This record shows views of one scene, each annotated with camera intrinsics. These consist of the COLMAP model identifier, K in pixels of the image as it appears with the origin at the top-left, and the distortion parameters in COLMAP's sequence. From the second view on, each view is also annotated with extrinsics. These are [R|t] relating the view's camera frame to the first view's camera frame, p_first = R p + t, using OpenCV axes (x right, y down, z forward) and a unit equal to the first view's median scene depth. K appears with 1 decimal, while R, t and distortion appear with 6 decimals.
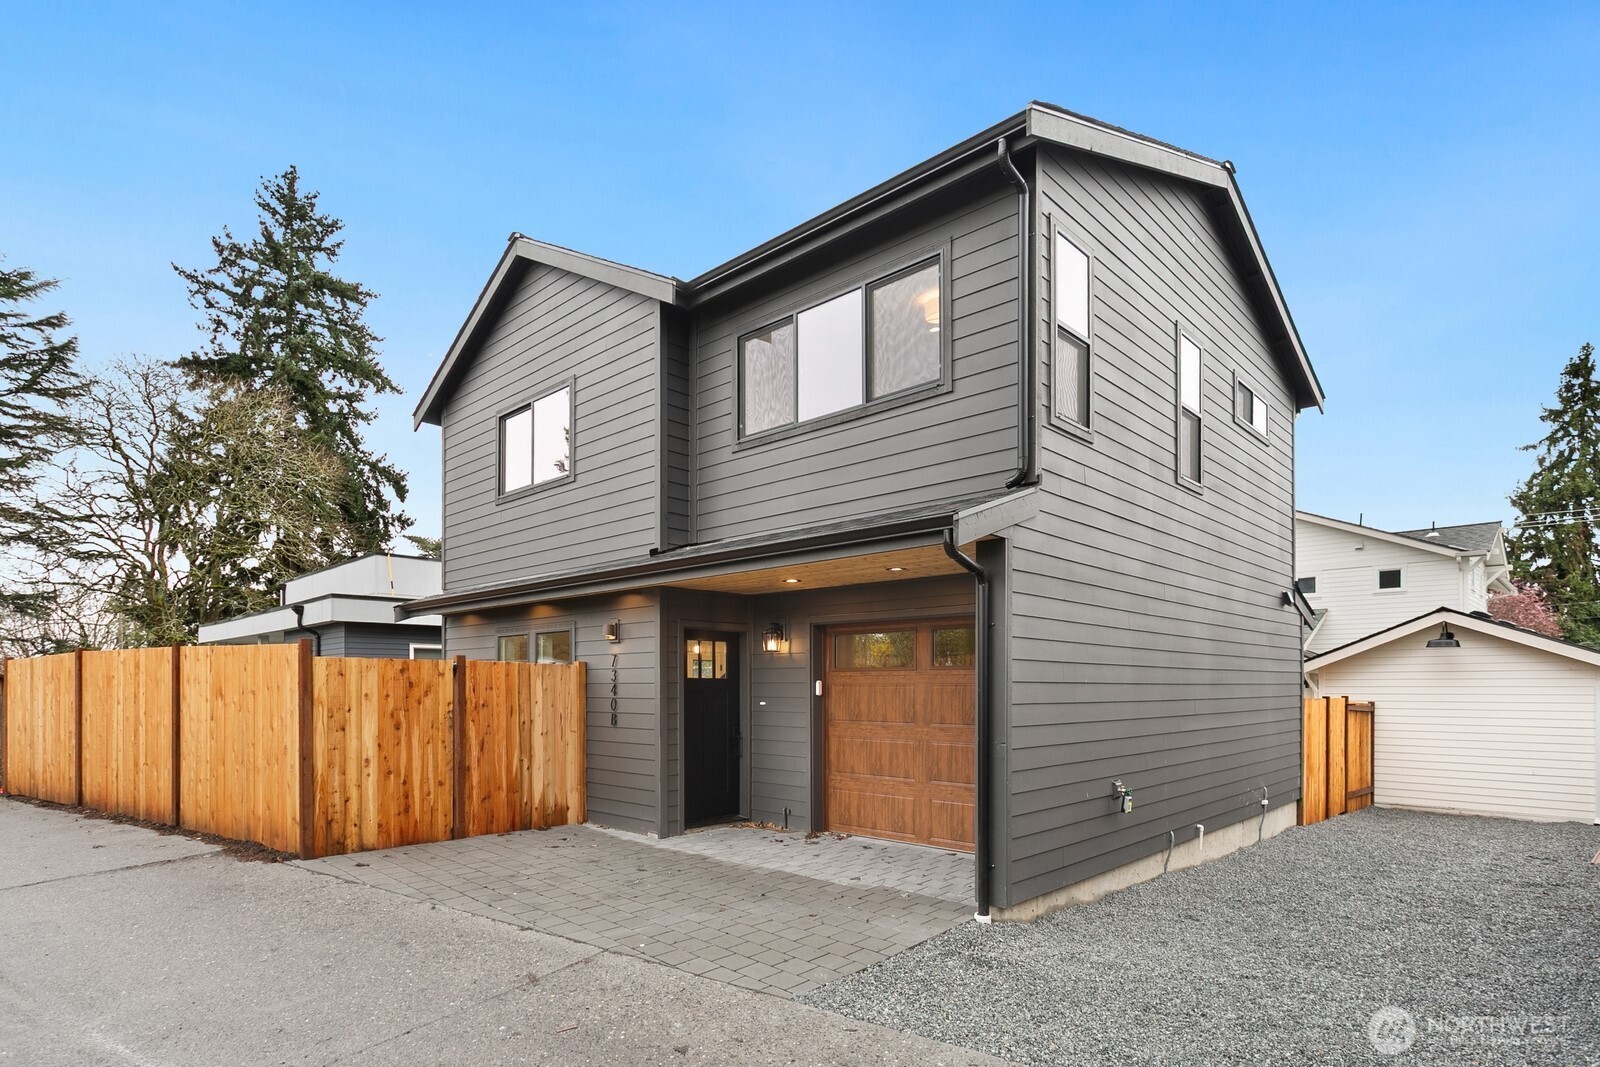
lens RADIAL K [[839.5, 0, 804.9], [0, 839.5, 536.1], [0, 0, 1]] dist [0.003520, 0.000524]
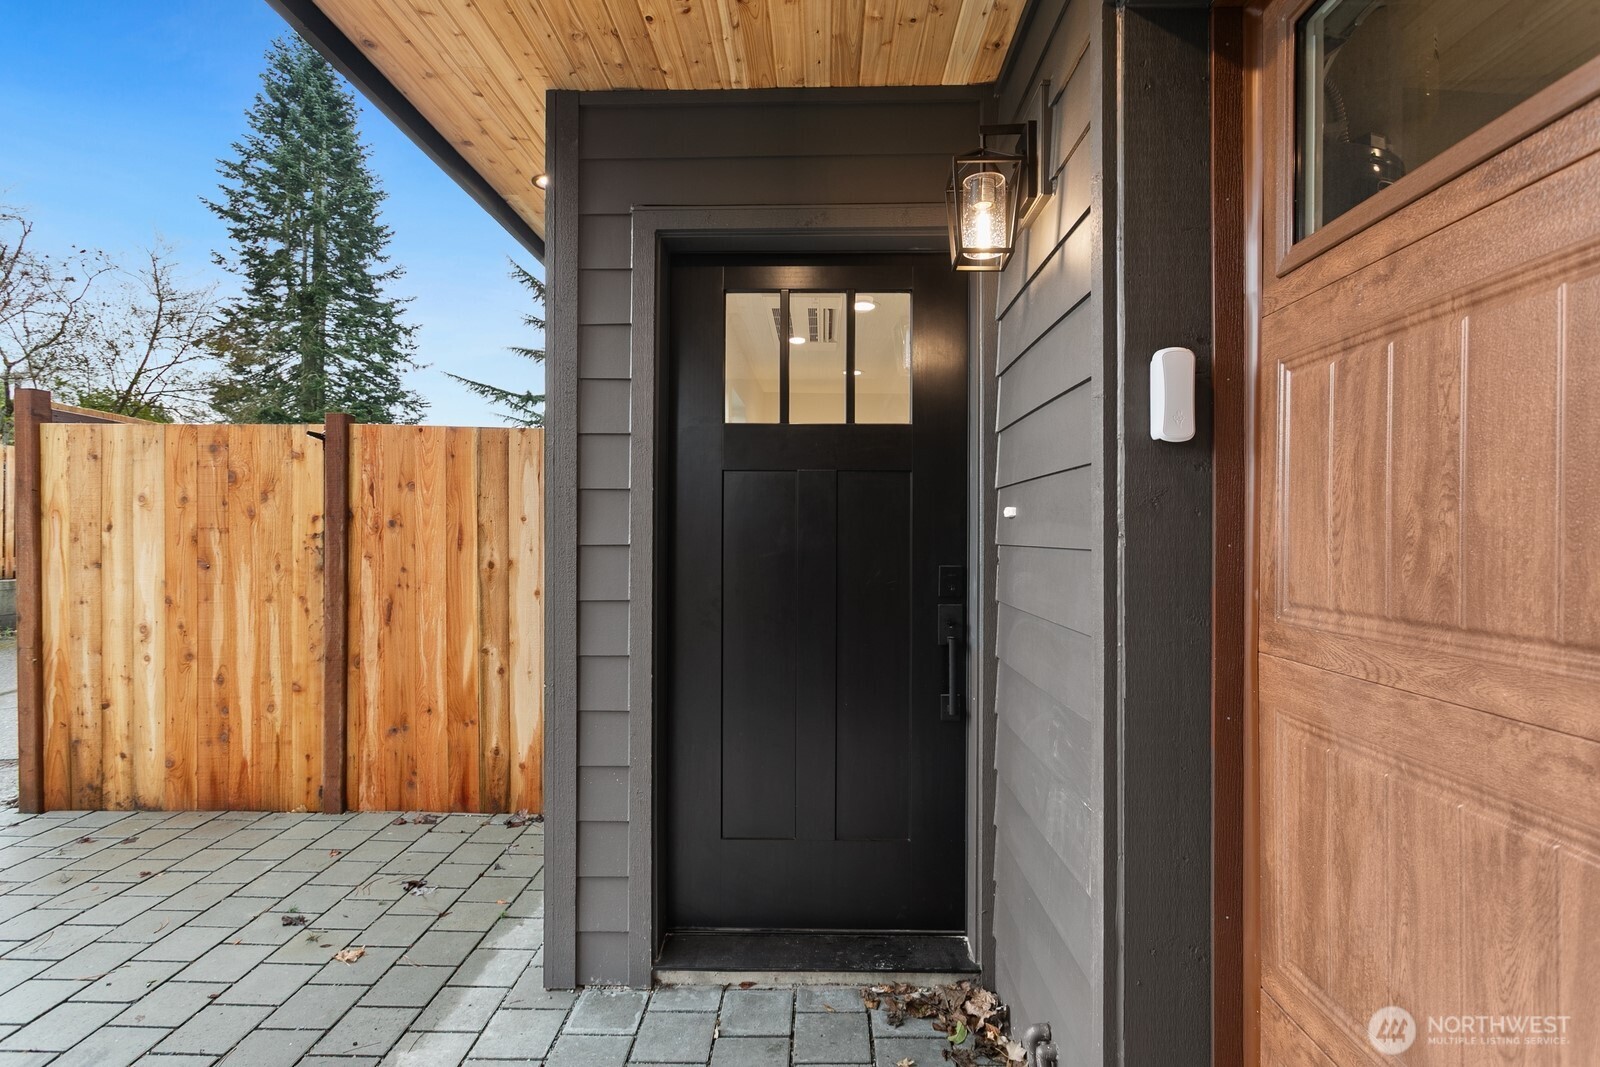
lens RADIAL K [[839.5, 0, 800.1], [0, 839.5, 527.5], [0, 0, 1]] dist [0.003520, 0.000524]
pose [[0.667428, -0.007892, -0.744633, 0.094234], [0.129295, 0.985984, 0.105439, 0.197774], [0.733364, -0.166650, 0.659094, 0.926602]]
